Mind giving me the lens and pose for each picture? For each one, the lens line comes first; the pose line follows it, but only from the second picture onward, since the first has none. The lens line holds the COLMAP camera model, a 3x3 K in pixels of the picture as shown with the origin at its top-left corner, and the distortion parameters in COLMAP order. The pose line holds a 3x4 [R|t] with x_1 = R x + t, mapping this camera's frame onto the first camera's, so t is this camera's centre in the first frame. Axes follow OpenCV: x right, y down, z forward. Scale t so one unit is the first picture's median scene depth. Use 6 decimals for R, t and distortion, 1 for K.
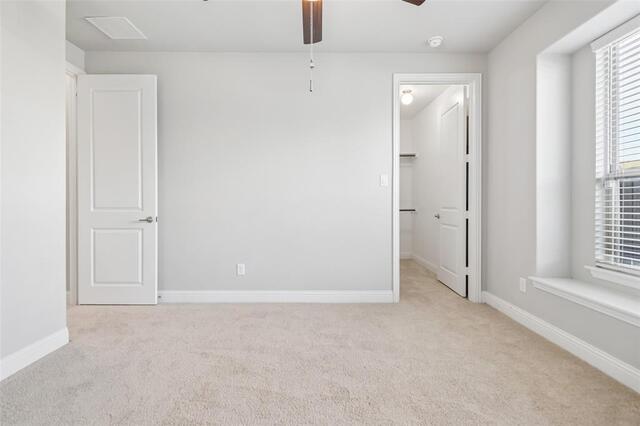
lens RADIAL K [[294.5, 0, 318.4], [0, 294.5, 200.4], [0, 0, 1]] dist [-0.008045, -0.001149]
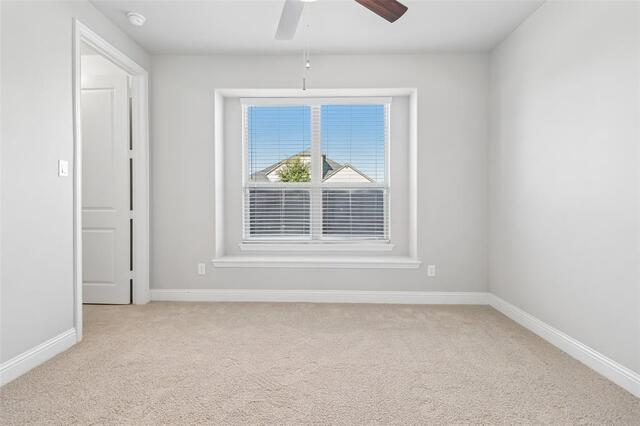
lens RADIAL K [[294.5, 0, 318.4], [0, 294.5, 200.4], [0, 0, 1]] dist [-0.008045, -0.001149]
pose [[0.018942, 0.004055, 0.999812, -0.448938], [-0.010689, 0.999935, -0.003853, -0.000260], [-0.999763, -0.010614, 0.018984, 0.416446]]
